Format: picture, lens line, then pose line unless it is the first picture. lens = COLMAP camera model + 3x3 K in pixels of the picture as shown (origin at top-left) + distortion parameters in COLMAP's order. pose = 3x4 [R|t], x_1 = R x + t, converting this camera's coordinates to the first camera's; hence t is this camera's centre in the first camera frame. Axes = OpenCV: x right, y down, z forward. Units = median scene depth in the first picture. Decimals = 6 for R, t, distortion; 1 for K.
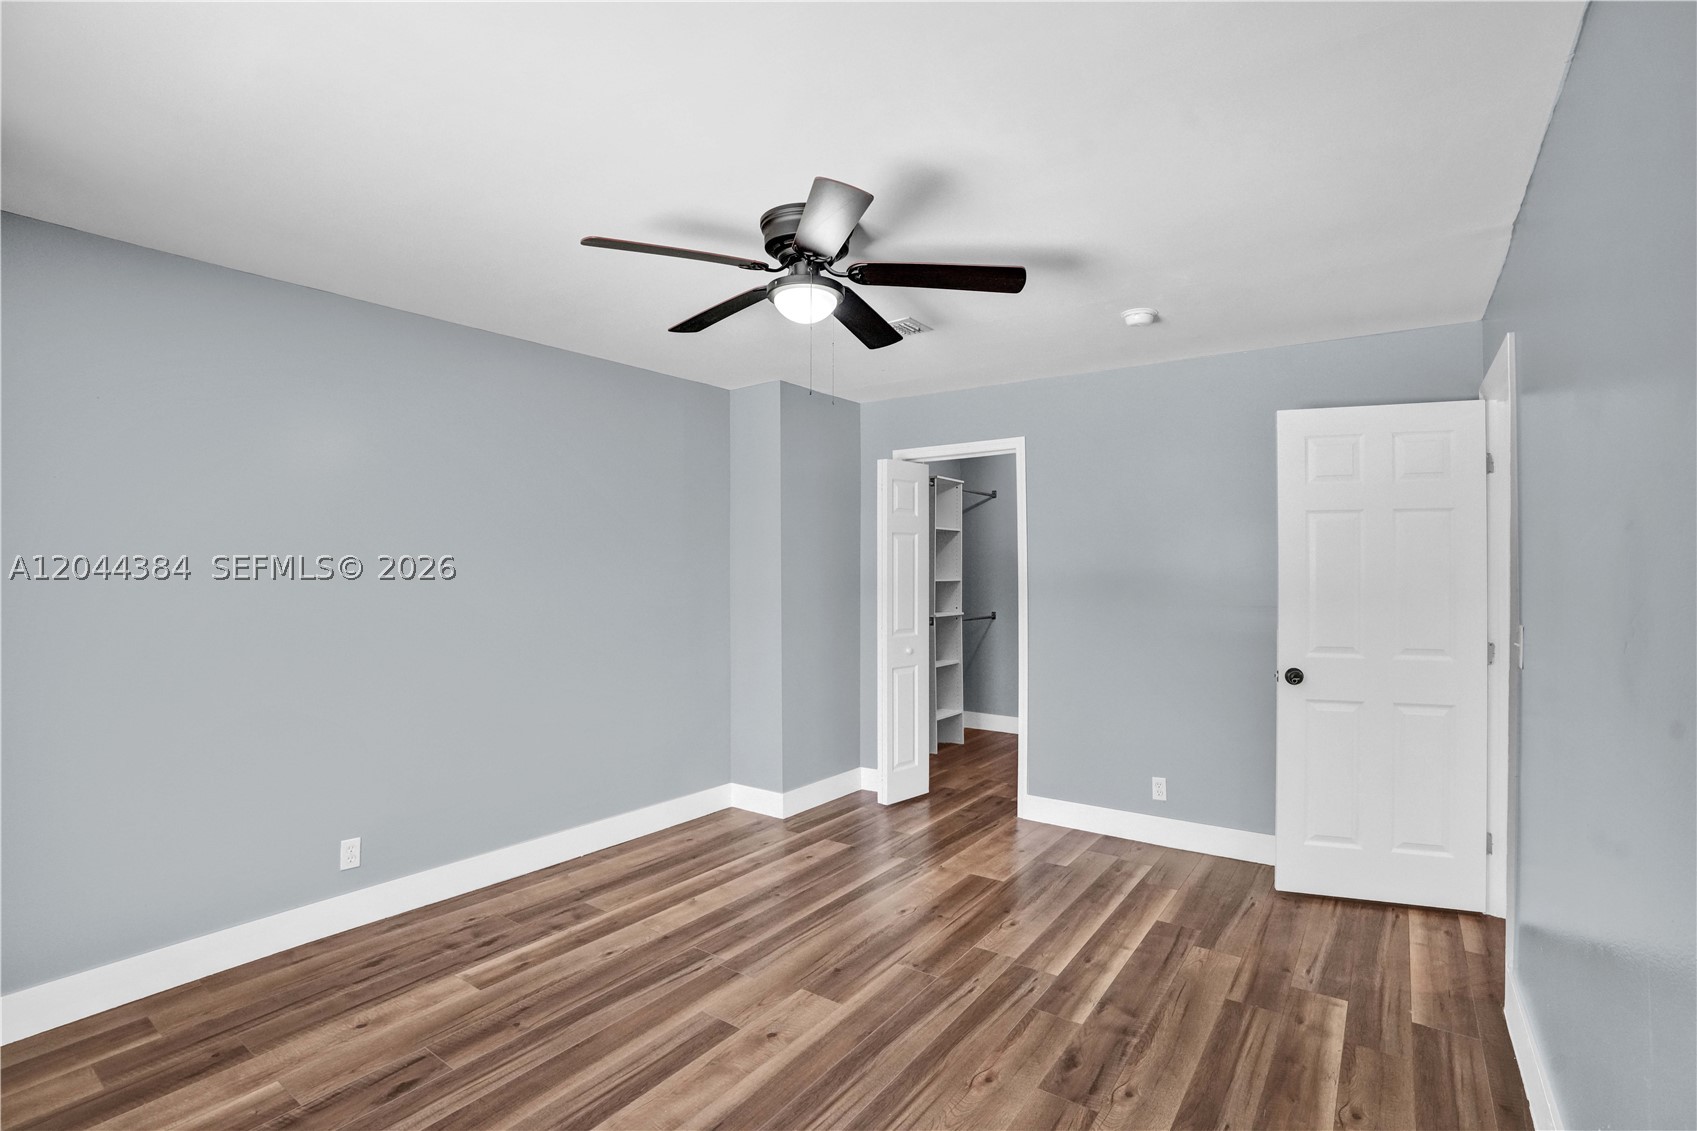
lens RADIAL K [[784.4, 0, 856.3], [0, 784.4, 565.9], [0, 0, 1]] dist [-0.069452, 0.027266]
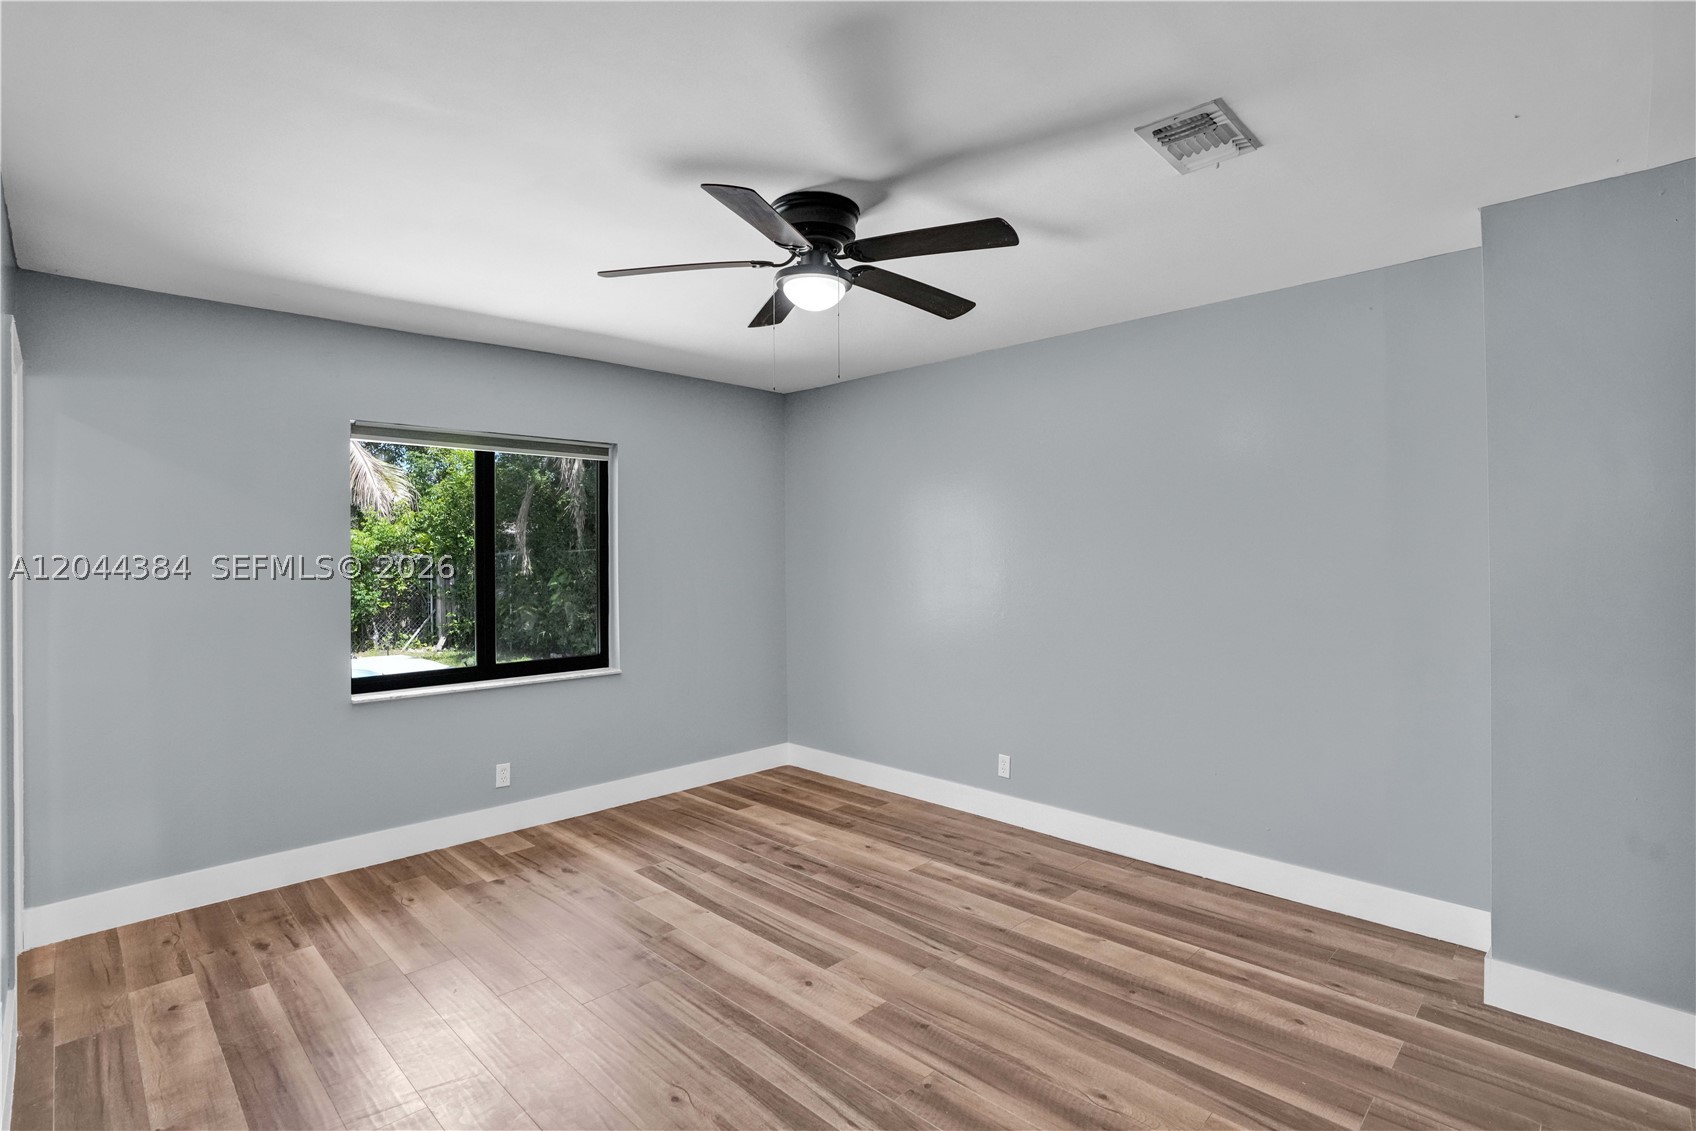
lens RADIAL K [[784.0, 0, 855.8], [0, 784.0, 565.9], [0, 0, 1]] dist [-0.069452, 0.027266]
pose [[-0.140561, 0.018643, -0.989897, 0.800208], [0.013630, 0.999764, 0.016894, -0.008246], [0.989978, -0.011117, -0.140782, 1.013852]]
